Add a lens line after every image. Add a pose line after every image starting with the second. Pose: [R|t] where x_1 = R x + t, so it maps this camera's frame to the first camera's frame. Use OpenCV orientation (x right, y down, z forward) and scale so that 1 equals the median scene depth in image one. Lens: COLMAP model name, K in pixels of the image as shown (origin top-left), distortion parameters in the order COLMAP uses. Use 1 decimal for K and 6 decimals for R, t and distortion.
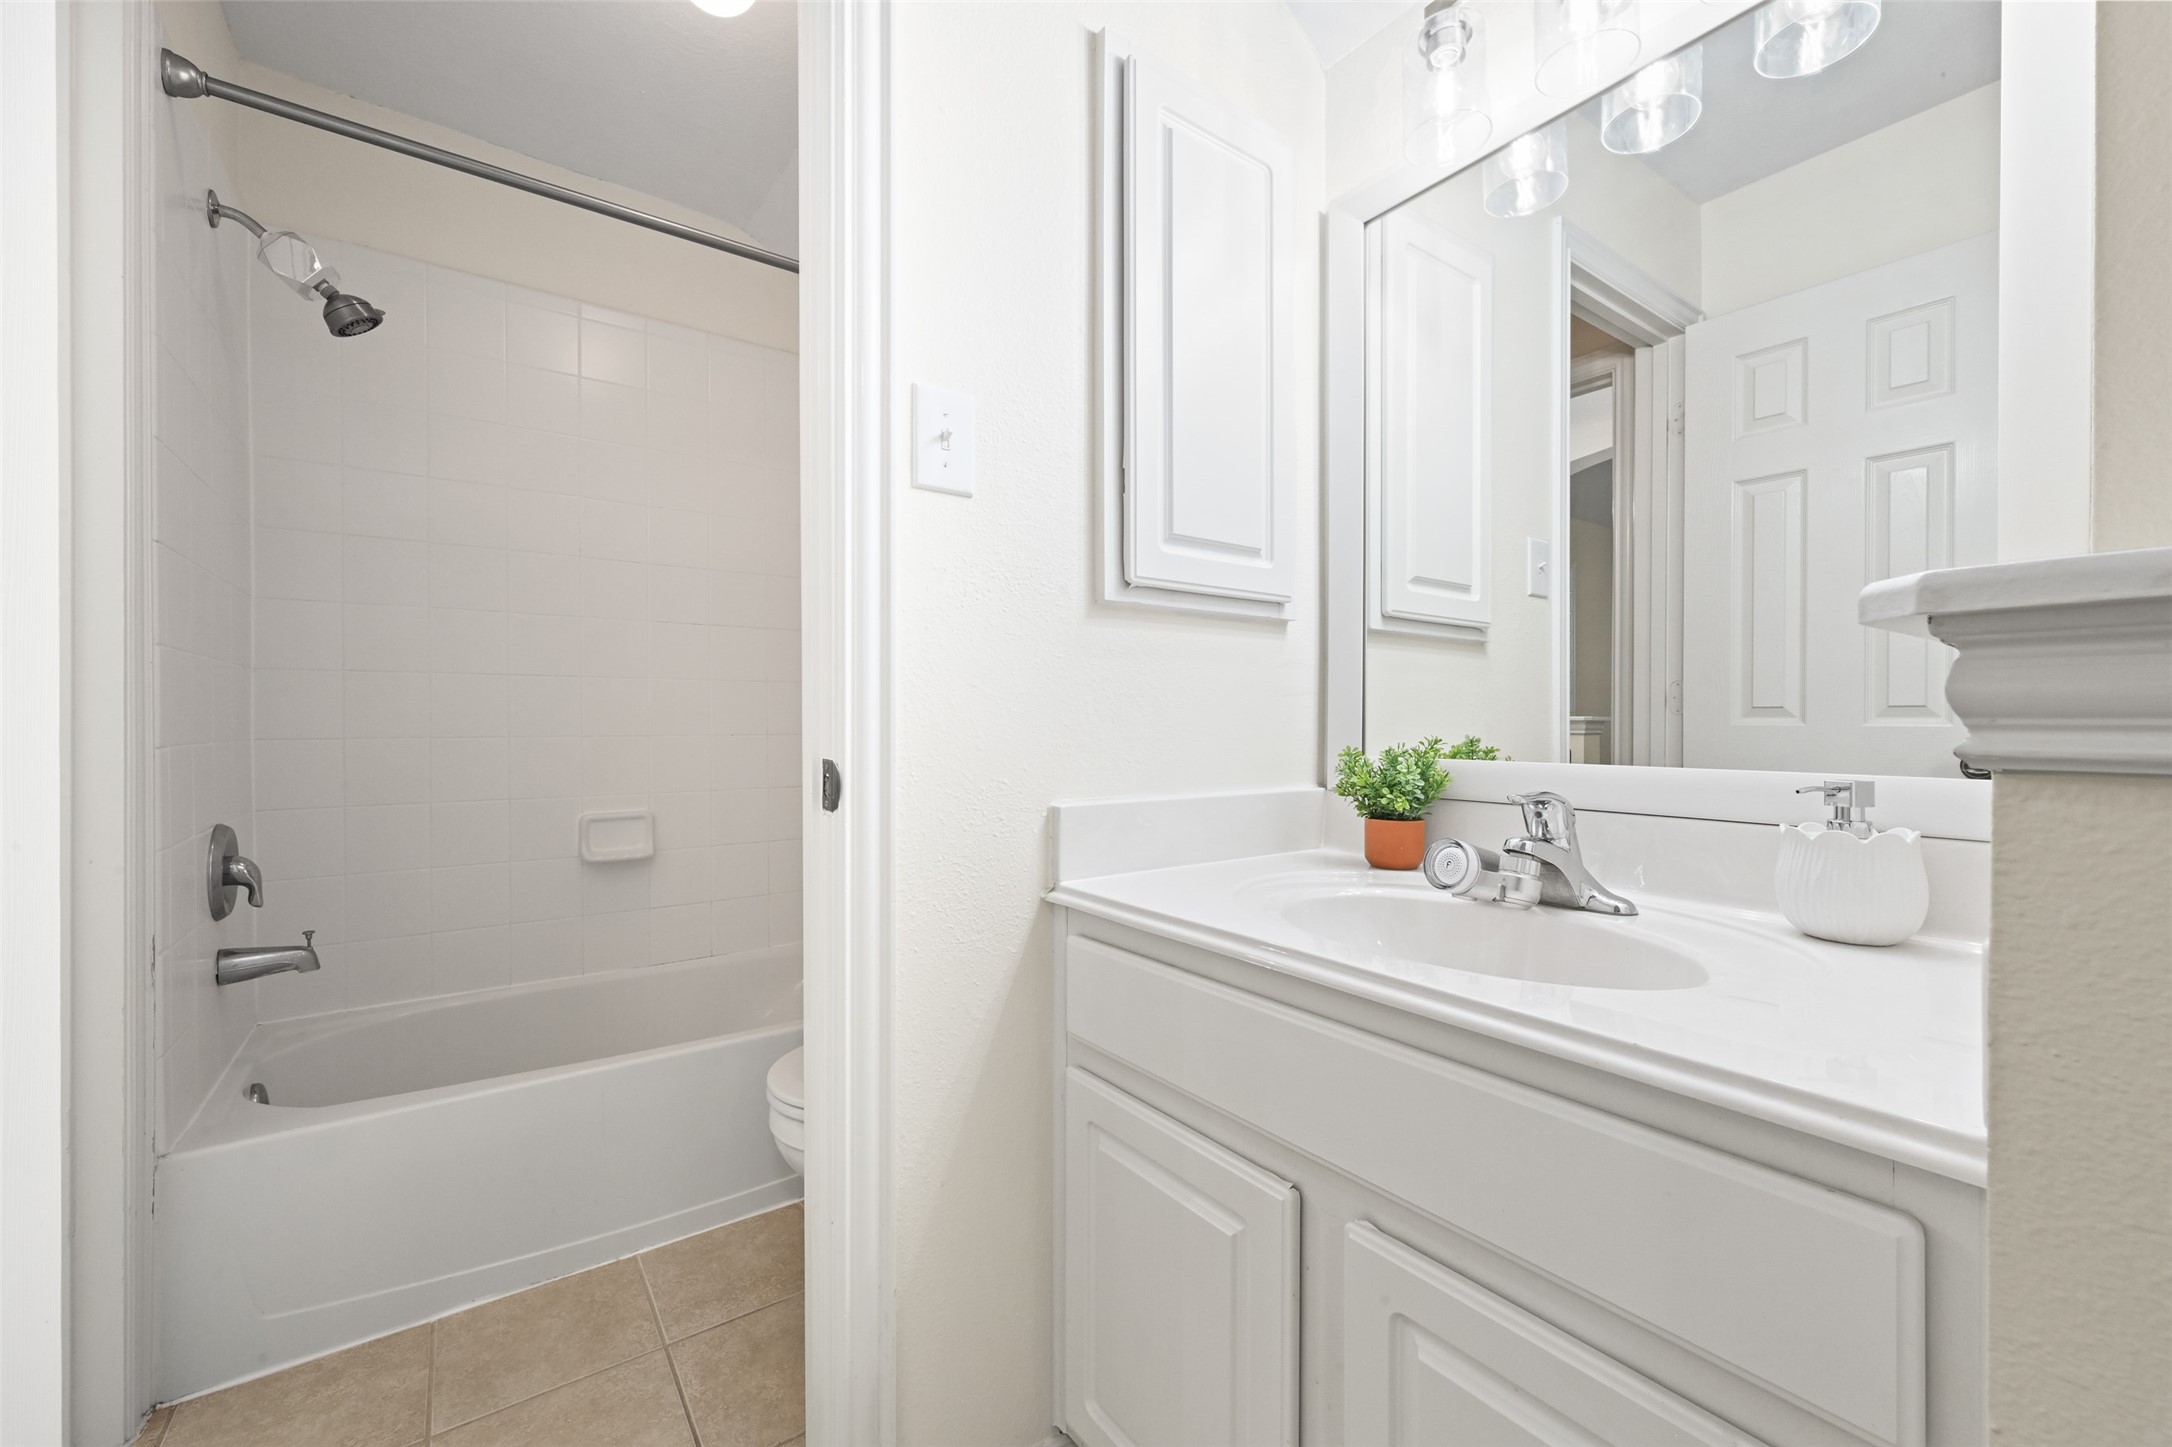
lens RADIAL K [[862.9, 0, 1102.6], [0, 862.9, 724.4], [0, 0, 1]] dist [0.001224, -0.000361]
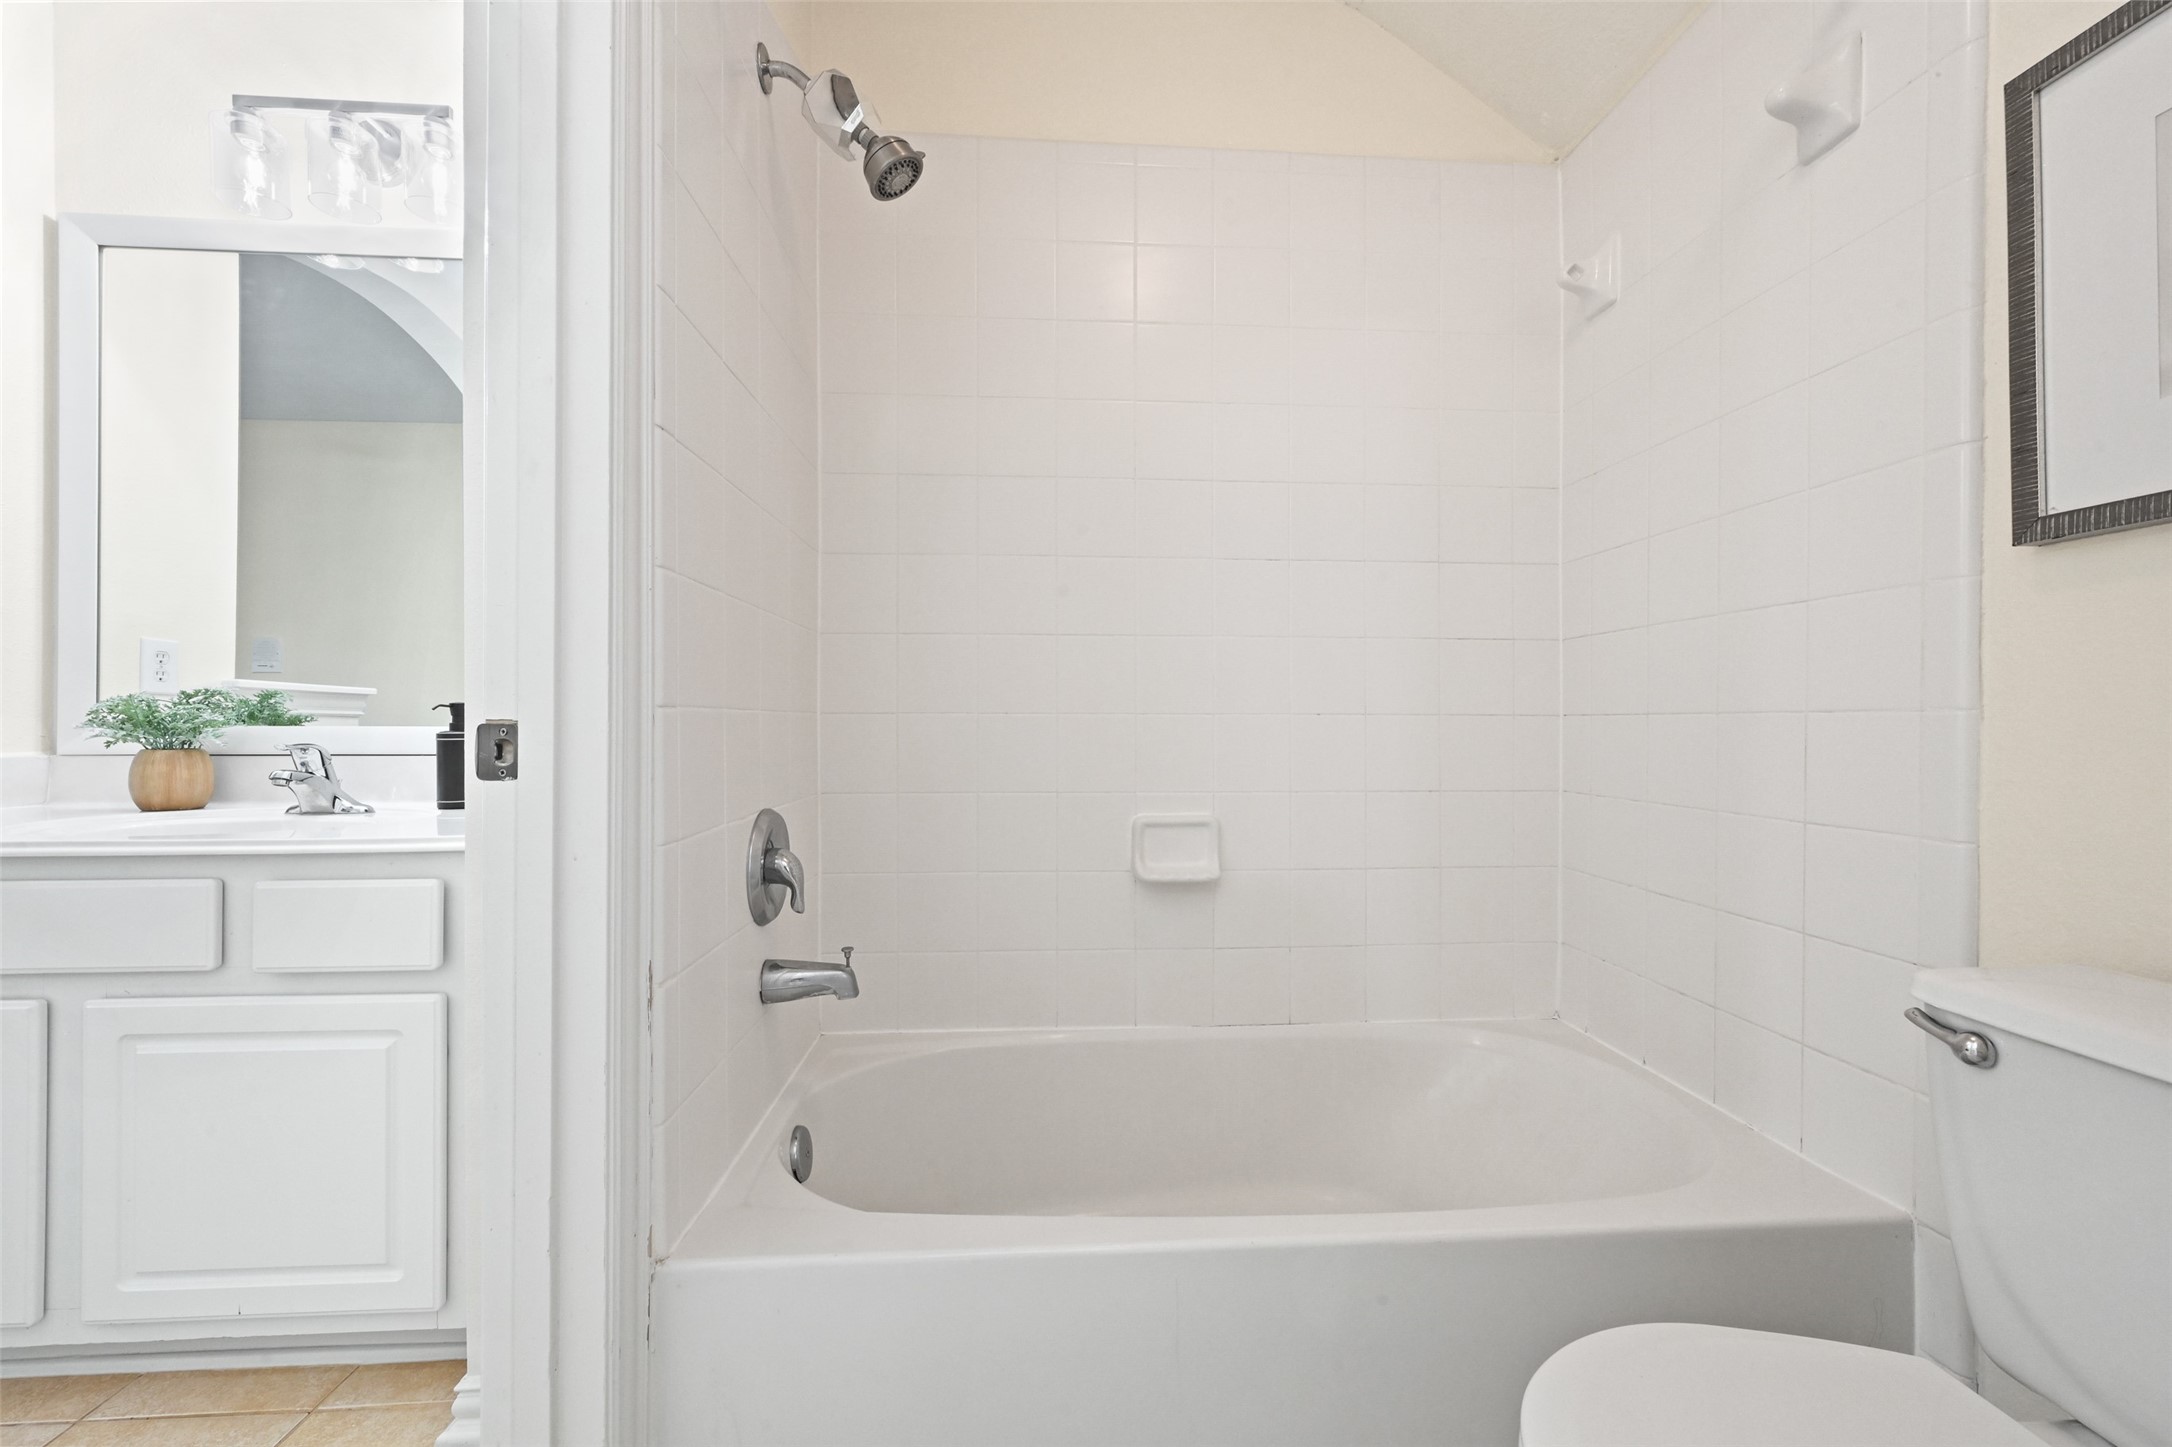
lens RADIAL K [[862.9, 0, 1086.4], [0, 862.9, 720.0], [0, 0, 1]] dist [0.001224, -0.000361]
pose [[0.838346, 0.000536, -0.545138, -0.304429], [-0.004486, 0.999972, -0.005915, 0.033127], [0.545119, 0.007405, 0.838326, 0.458999]]
